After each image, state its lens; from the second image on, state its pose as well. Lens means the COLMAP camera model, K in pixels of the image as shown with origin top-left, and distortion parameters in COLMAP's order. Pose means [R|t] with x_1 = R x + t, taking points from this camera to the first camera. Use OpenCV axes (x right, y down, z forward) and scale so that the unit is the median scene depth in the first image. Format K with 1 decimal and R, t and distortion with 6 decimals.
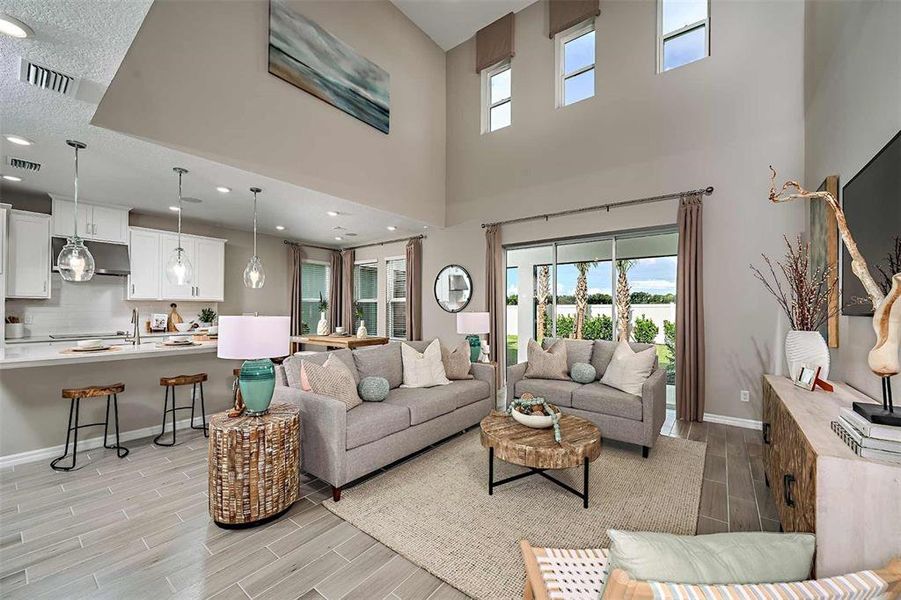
lens RADIAL K [[356.1, 0, 453.3], [0, 356.1, 304.8], [0, 0, 1]] dist [-0.004104, 0.001301]
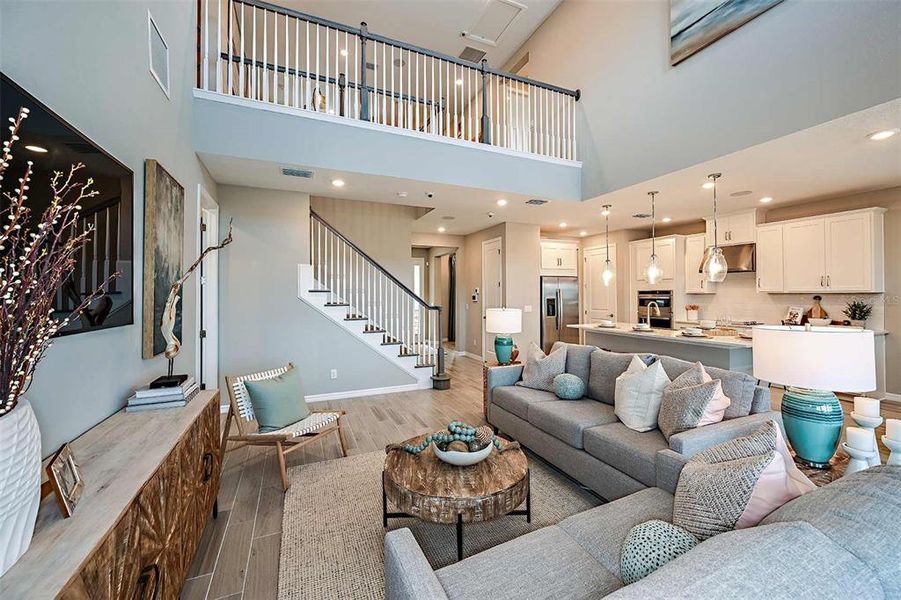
lens RADIAL K [[356.1, 0, 454.4], [0, 356.1, 287.4], [0, 0, 1]] dist [-0.004104, 0.001301]
pose [[-0.475685, -0.015181, -0.879485, 0.608883], [0.007004, 0.999754, -0.021046, -0.017140], [0.879588, -0.016171, -0.475461, 0.883735]]
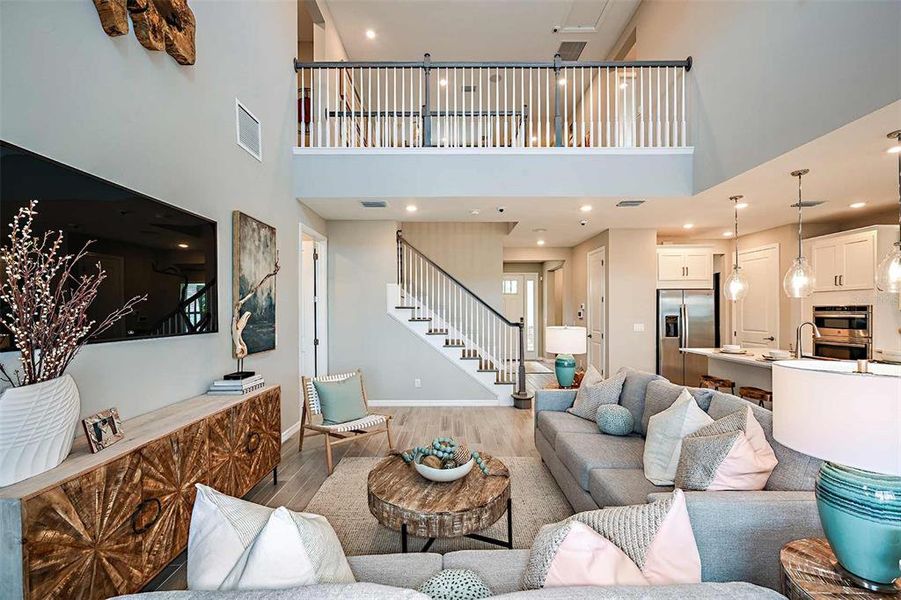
lens RADIAL K [[356.1, 0, 452.0], [0, 356.1, 308.3], [0, 0, 1]] dist [-0.004104, 0.001301]
pose [[-0.791081, -0.001903, -0.611708, 0.456724], [0.004125, 0.999956, -0.008446, -0.018254], [0.611697, -0.009205, -0.791038, 1.062673]]
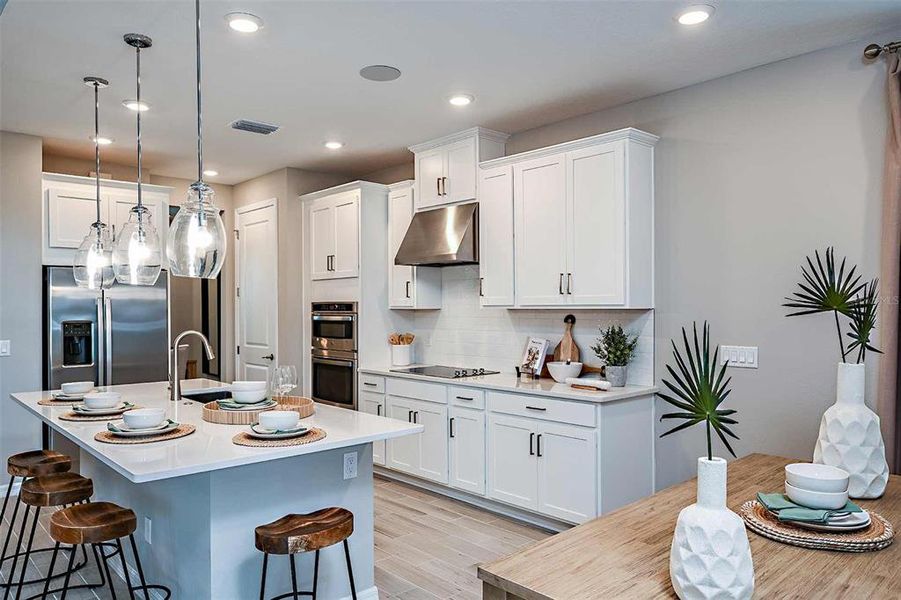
lens RADIAL K [[631.0, 0, 448.7], [0, 631.0, 307.3], [0, 0, 1]] dist [0.006623, 0.000991]
pose [[-0.179831, -0.000139, -0.983698, -0.010936], [0.006219, 0.999980, -0.001278, -0.017966], [0.983678, -0.006347, -0.179827, 1.408199]]
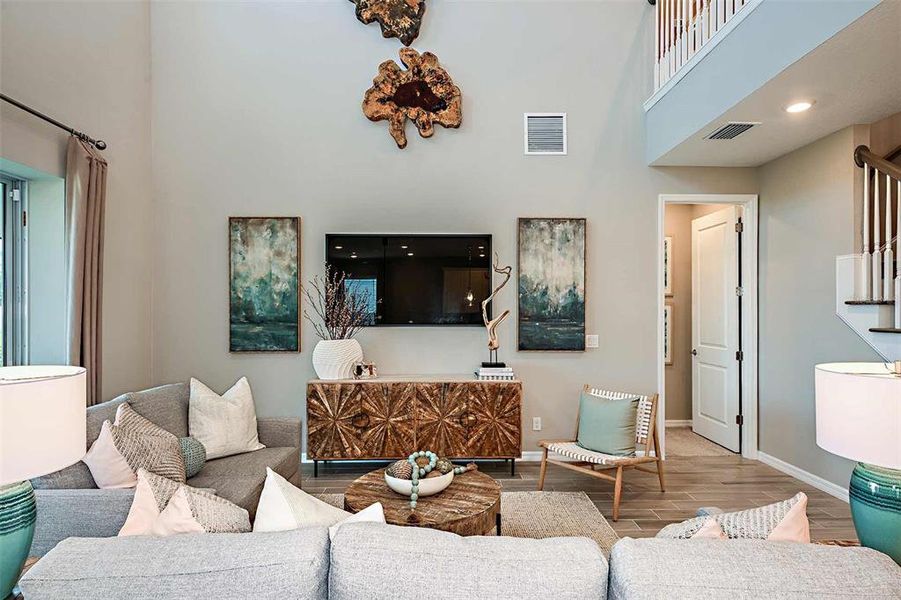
lens RADIAL K [[482.0, 0, 456.5], [0, 482.0, 302.3], [0, 0, 1]] dist [-0.002175, -0.000479]
pose [[-0.623335, 0.007916, 0.781915, -0.375622], [-0.002432, 0.999924, -0.012062, -0.022019], [-0.781951, -0.009421, -0.623269, 1.003865]]
